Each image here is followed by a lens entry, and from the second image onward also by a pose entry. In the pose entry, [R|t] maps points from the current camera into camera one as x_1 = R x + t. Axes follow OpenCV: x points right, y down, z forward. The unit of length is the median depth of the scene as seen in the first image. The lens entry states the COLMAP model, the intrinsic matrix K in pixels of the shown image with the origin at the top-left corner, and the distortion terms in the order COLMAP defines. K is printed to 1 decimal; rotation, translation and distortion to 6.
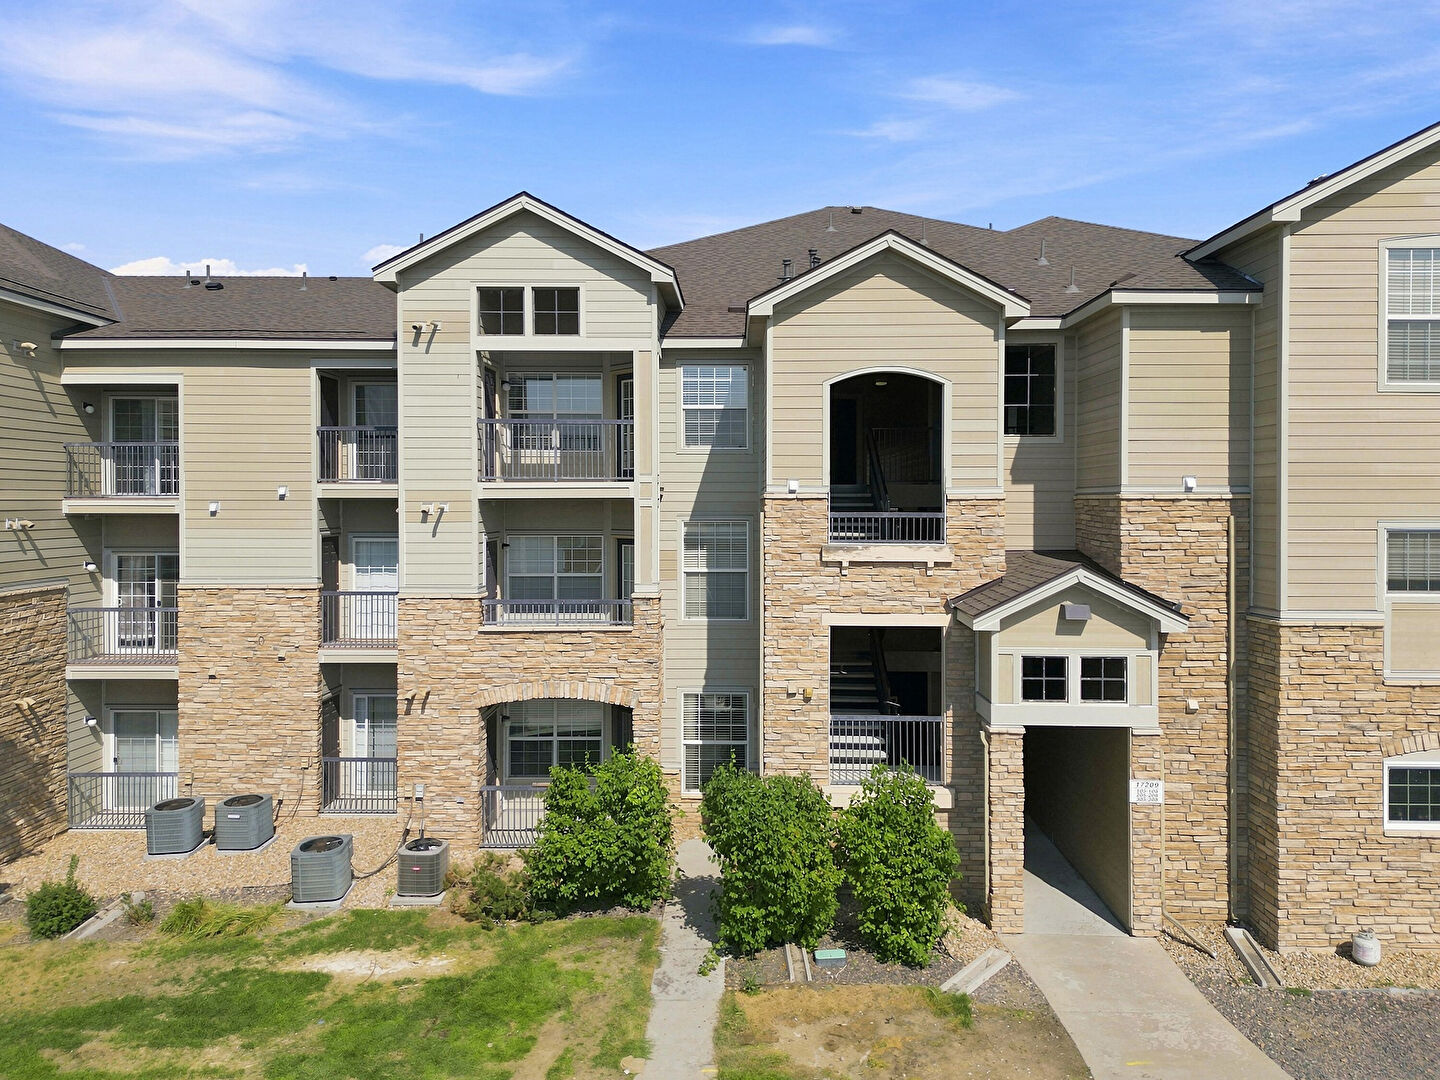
lens RADIAL K [[1032.8, 0, 708.4], [0, 1032.8, 522.5], [0, 0, 1]] dist [0.067210, -0.045348]
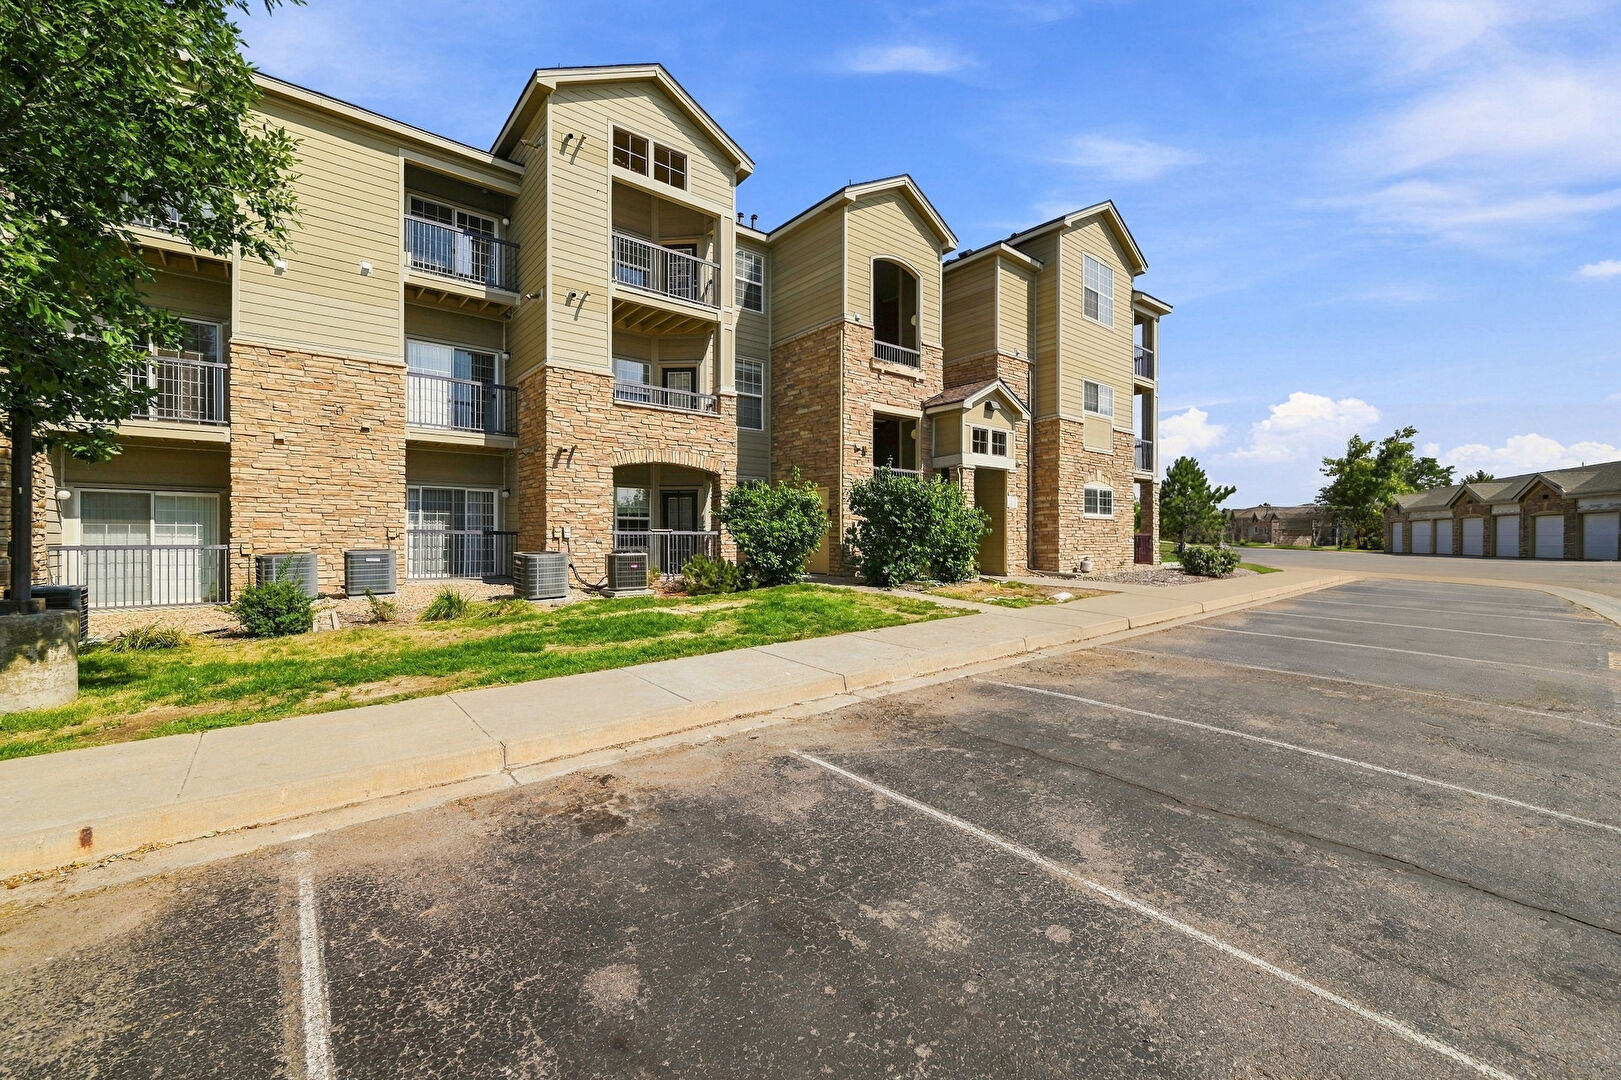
lens RADIAL K [[643.8, 0, 822.1], [0, 643.8, 540.6], [0, 0, 1]] dist [0.004318, -0.002539]
pose [[0.764576, -0.006476, 0.644501, -0.590296], [0.013459, 0.999892, -0.005920, 0.308457], [-0.644393, 0.013201, 0.764580, 0.286922]]
